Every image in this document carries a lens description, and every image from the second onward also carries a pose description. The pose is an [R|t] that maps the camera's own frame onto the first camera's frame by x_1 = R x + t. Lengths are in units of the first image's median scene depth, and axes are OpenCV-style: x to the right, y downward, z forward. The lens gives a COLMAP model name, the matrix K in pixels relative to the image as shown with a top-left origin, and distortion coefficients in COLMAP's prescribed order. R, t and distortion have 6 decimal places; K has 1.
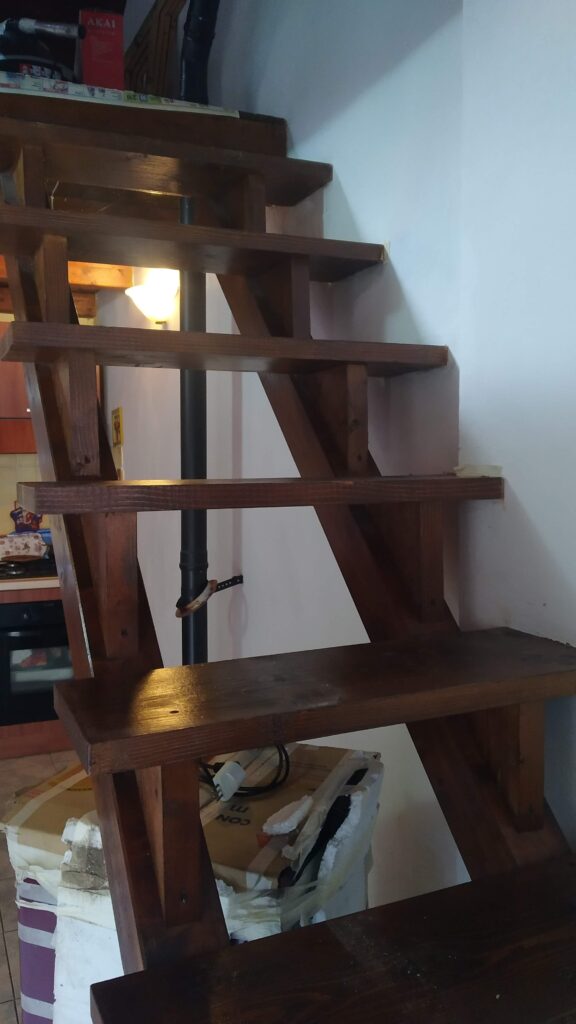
lens RADIAL K [[797.6, 0, 287.4], [0, 797.6, 503.9], [0, 0, 1]] dist [0.045317, -0.031631]
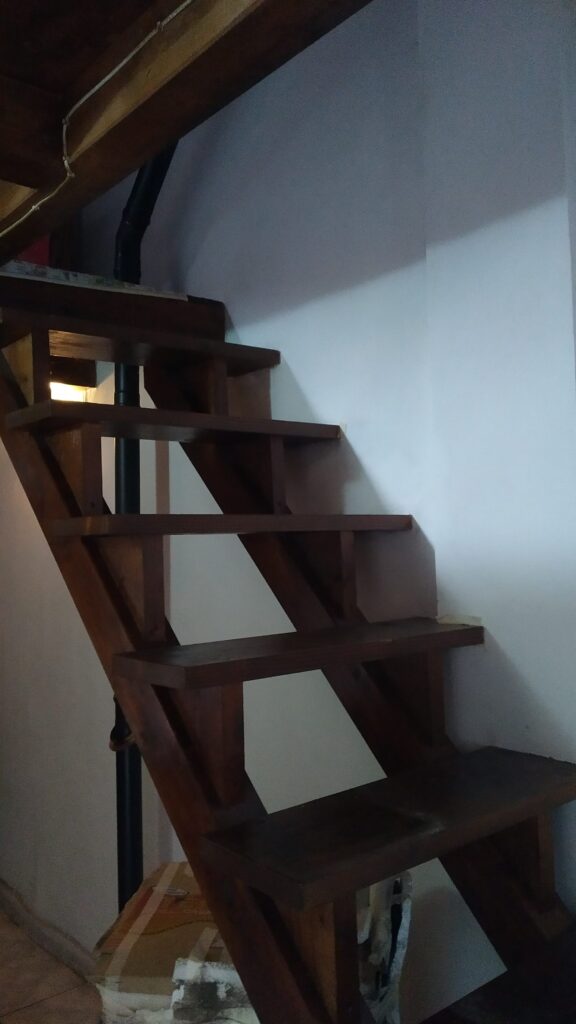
lens RADIAL K [[797.6, 0, 291.9], [0, 797.6, 519.4], [0, 0, 1]] dist [0.045317, -0.031631]
pose [[0.961349, -0.008561, 0.275199, -0.318554], [0.036229, 0.994759, -0.095613, -0.078088], [-0.272938, 0.101888, 0.956621, -0.132832]]
